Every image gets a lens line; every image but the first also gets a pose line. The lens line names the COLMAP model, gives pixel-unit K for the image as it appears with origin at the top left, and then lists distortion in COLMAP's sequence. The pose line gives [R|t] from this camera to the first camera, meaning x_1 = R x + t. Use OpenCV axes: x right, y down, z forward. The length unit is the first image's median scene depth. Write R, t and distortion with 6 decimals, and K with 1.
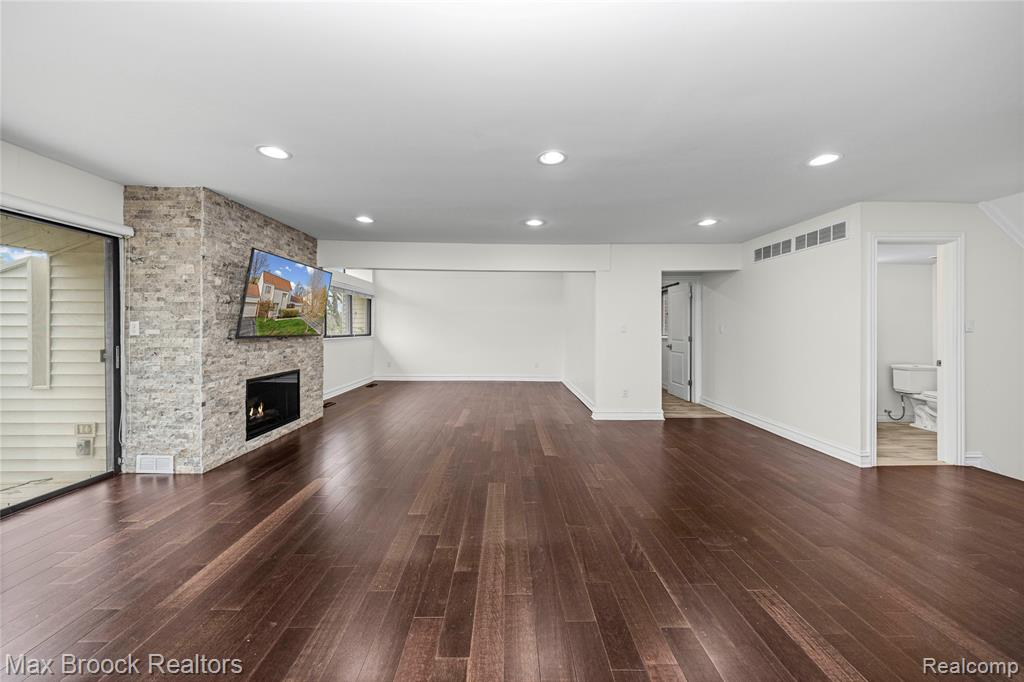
lens RADIAL K [[351.9, 0, 513.2], [0, 351.9, 339.7], [0, 0, 1]] dist [-0.017614, -0.000157]
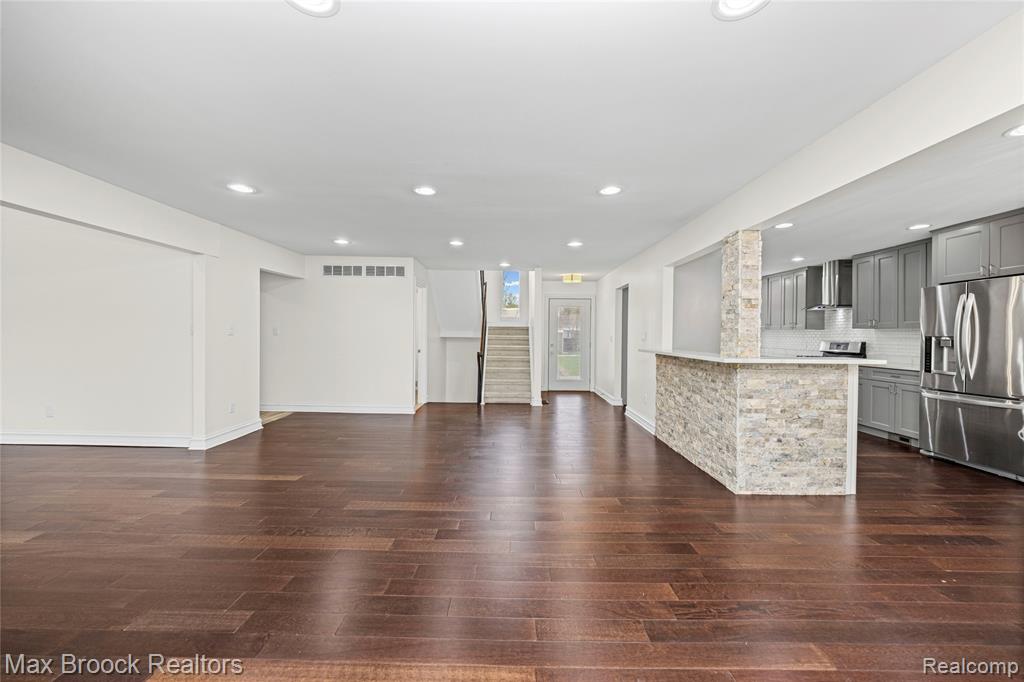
lens RADIAL K [[393.8, 0, 509.9], [0, 393.8, 337.9], [0, 0, 1]] dist [-0.007517, -0.000217]
pose [[0.029815, -0.009778, 0.999508, -0.782274], [0.016978, 0.999813, 0.009275, -0.015062], [-0.999411, 0.016693, 0.029976, 0.412984]]
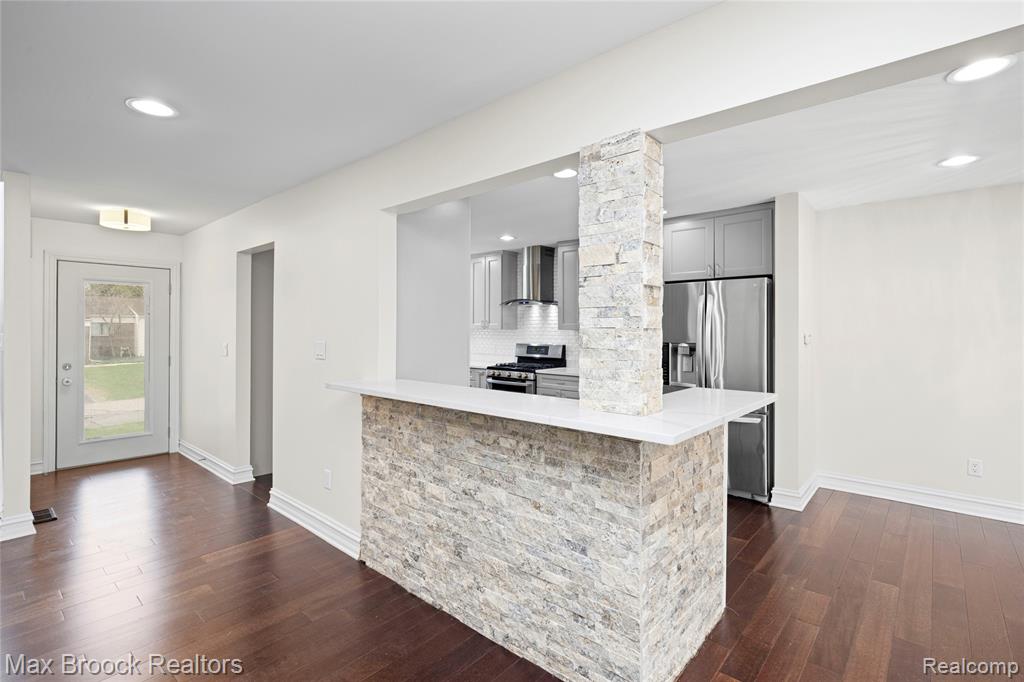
lens RADIAL K [[479.9, 0, 510.4], [0, 479.9, 324.4], [0, 0, 1]] dist [0.001797, -0.000724]
pose [[-0.734534, 0.003879, 0.678561, -0.151049], [0.015092, 0.999830, 0.010621, -0.051013], [-0.678405, 0.018042, -0.734467, 0.367544]]
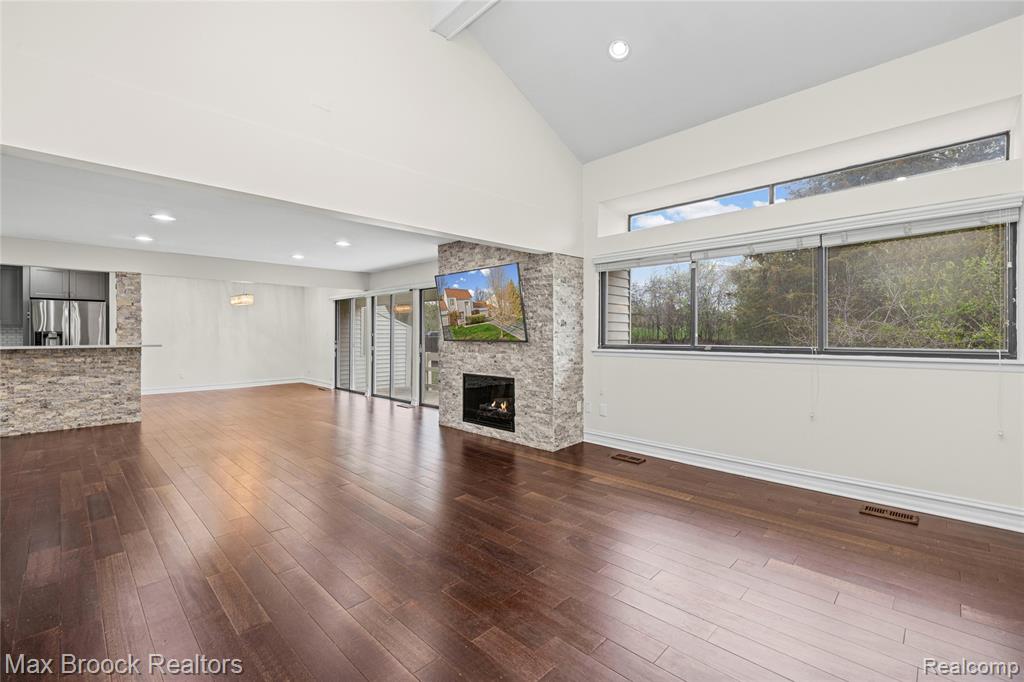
lens RADIAL K [[427.7, 0, 509.7], [0, 427.7, 337.8], [0, 0, 1]] dist [-0.008416, -0.000264]
pose [[-0.710664, 0.002990, -0.703525, 0.206807], [-0.022951, 0.999360, 0.027431, -0.059625], [0.703157, 0.035641, -0.710141, 2.081475]]
